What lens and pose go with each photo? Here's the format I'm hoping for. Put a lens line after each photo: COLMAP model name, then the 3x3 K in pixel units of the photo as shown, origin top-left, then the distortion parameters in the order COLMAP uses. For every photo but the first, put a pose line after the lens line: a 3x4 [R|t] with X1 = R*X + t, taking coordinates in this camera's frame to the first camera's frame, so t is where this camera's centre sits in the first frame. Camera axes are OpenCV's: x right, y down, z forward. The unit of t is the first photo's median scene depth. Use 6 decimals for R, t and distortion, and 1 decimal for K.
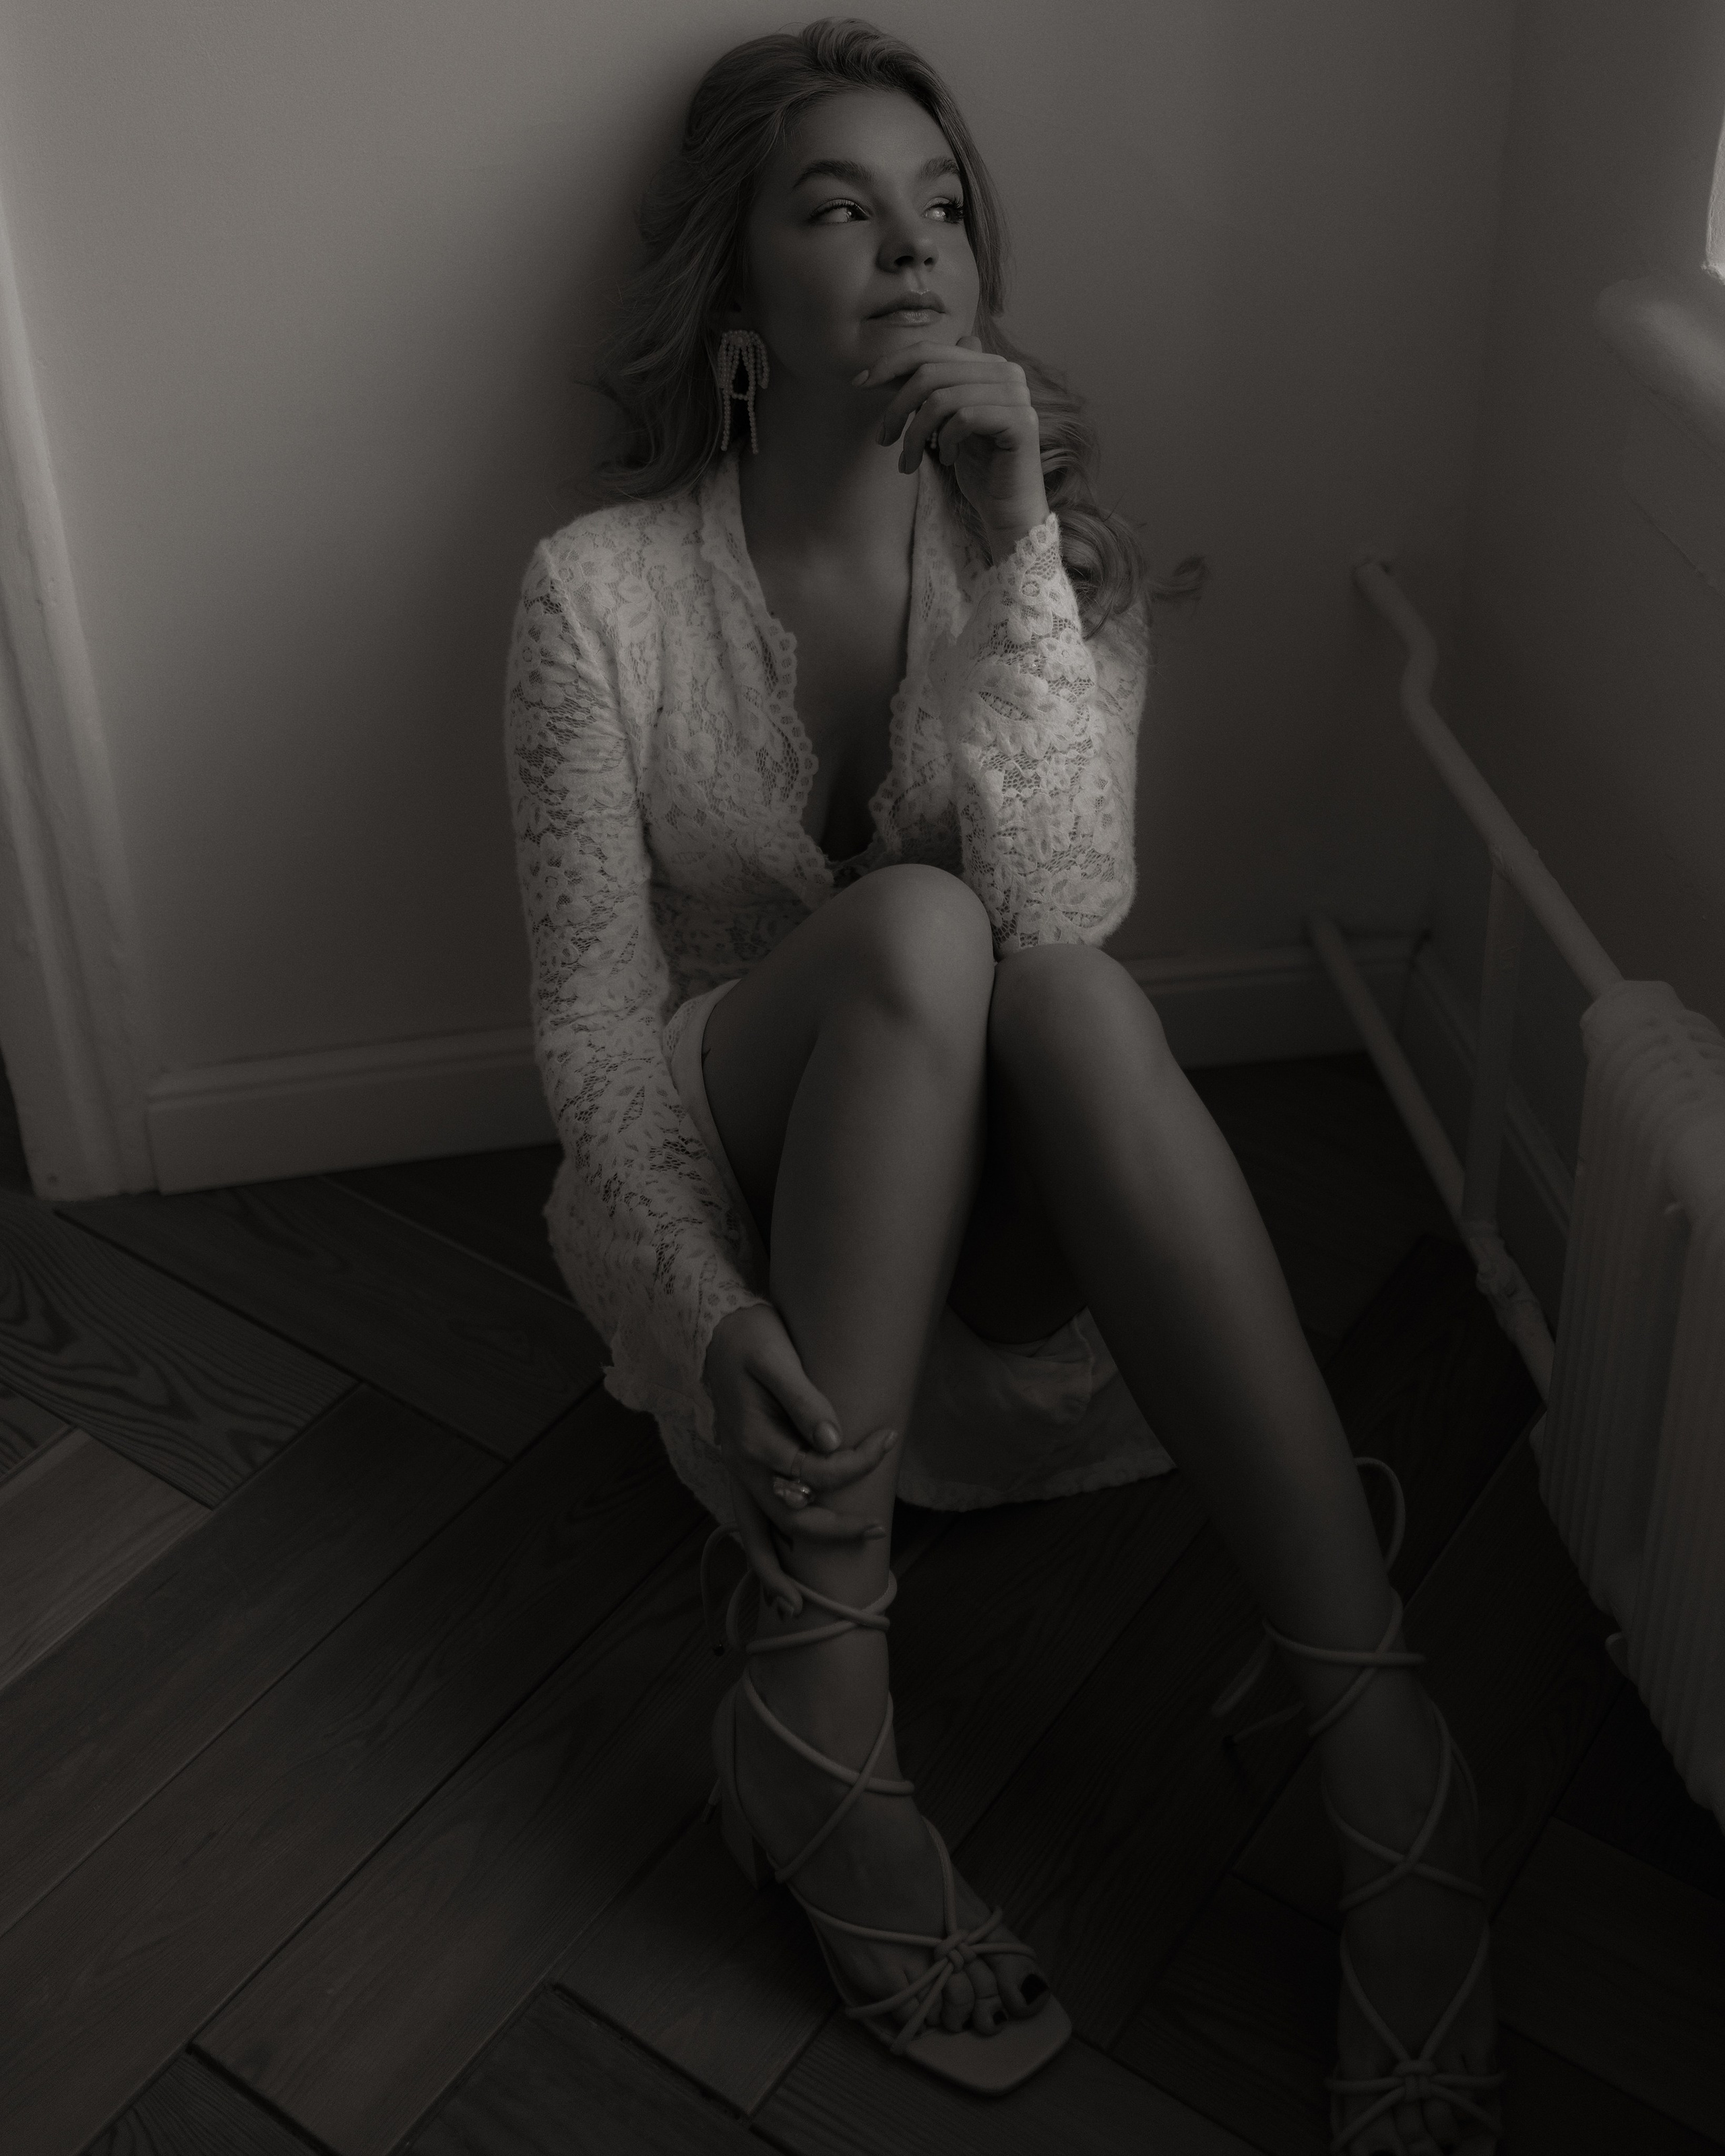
lens RADIAL K [[2807.6, 0, 863.2], [0, 2807.6, 1073.6], [0, 0, 1]] dist [-0.020819, 0.005042]
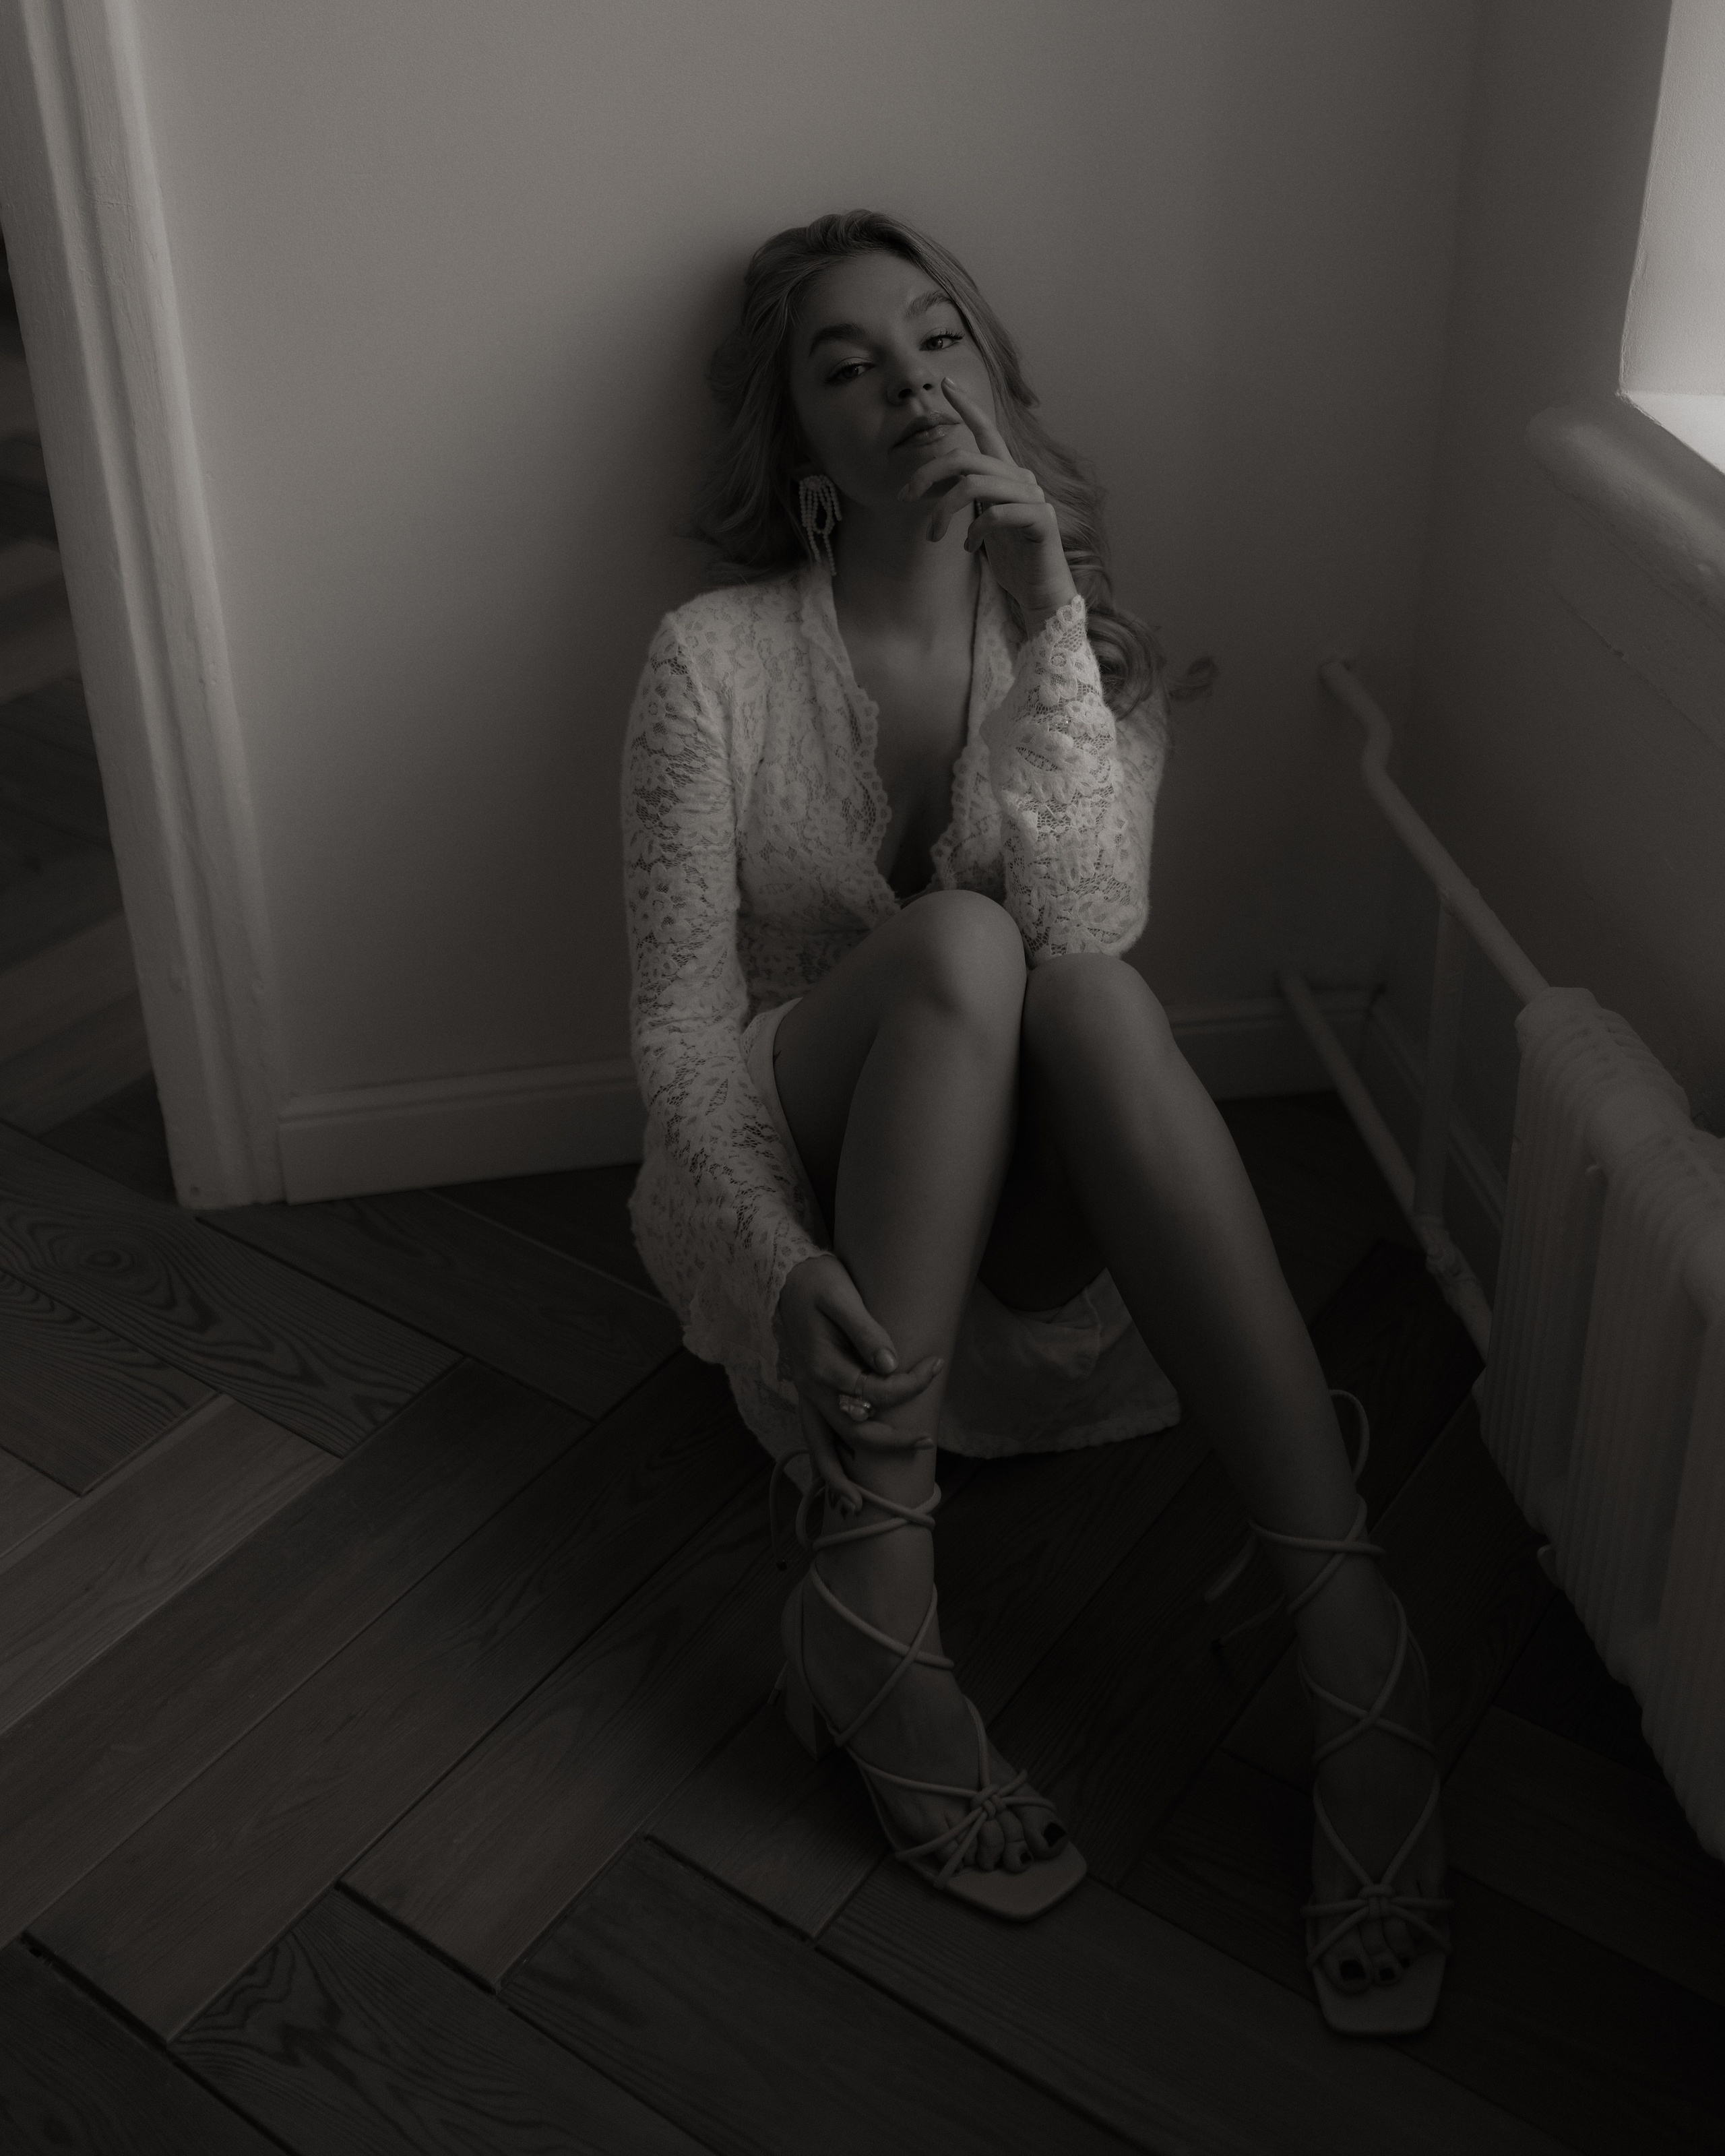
lens RADIAL K [[2694.7, 0, 783.7], [0, 2694.7, 1082.9], [0, 0, 1]] dist [-0.007288, -0.067609]
pose [[0.999802, 0.010450, -0.016922, -0.037136], [-0.011345, 0.998493, -0.053697, 0.069688], [0.016336, 0.053878, 0.998414, -0.155144]]
